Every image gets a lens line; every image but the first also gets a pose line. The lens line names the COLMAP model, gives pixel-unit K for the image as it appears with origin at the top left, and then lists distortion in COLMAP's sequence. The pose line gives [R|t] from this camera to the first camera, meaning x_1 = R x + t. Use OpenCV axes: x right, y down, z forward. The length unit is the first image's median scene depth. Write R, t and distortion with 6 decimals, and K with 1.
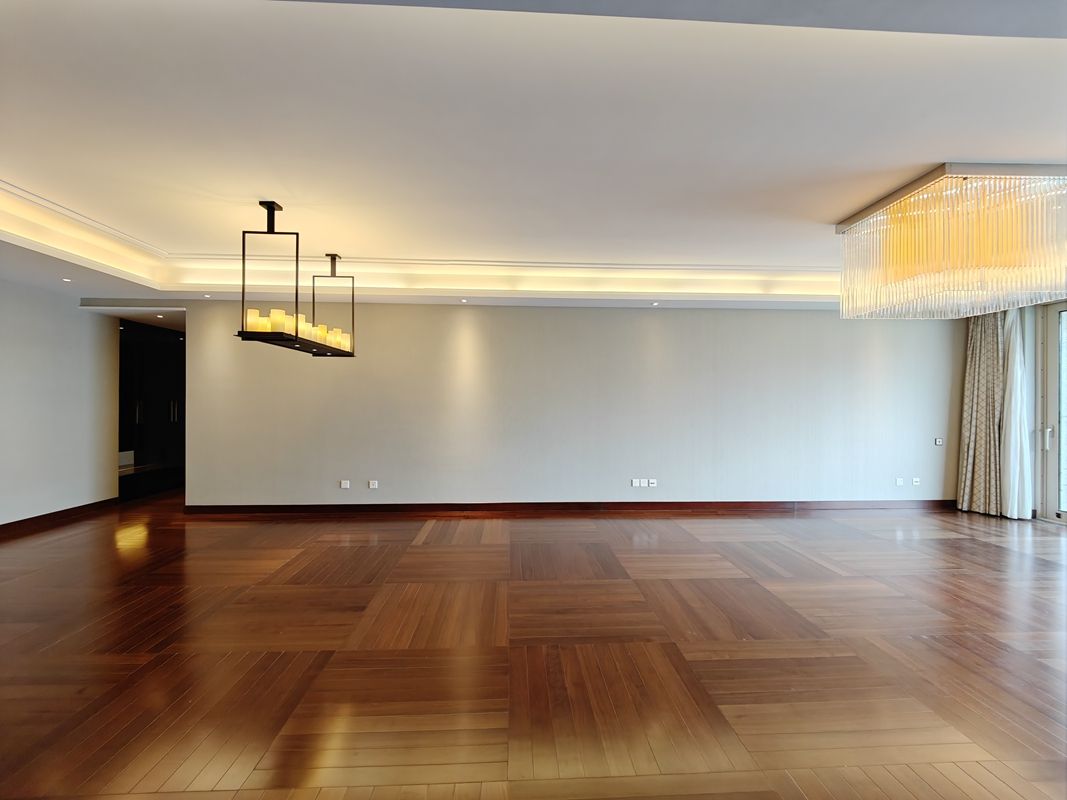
lens RADIAL K [[472.8, 0, 528.3], [0, 472.8, 397.5], [0, 0, 1]] dist [-0.001928, -0.000218]
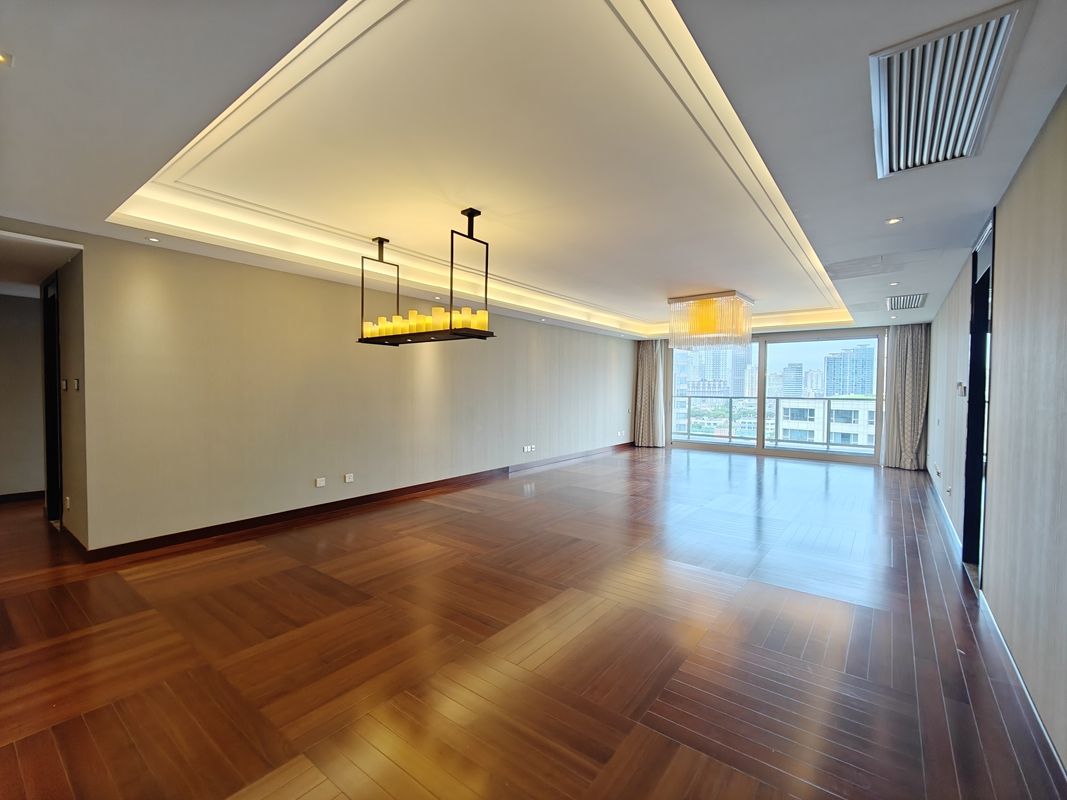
lens RADIAL K [[472.8, 0, 528.3], [0, 472.8, 397.5], [0, 0, 1]] dist [-0.001928, -0.000218]
pose [[0.653499, -0.017450, 0.756726, -0.854310], [-0.005848, 0.999588, 0.028101, -0.007139], [-0.756905, -0.022790, 0.653128, 0.116170]]
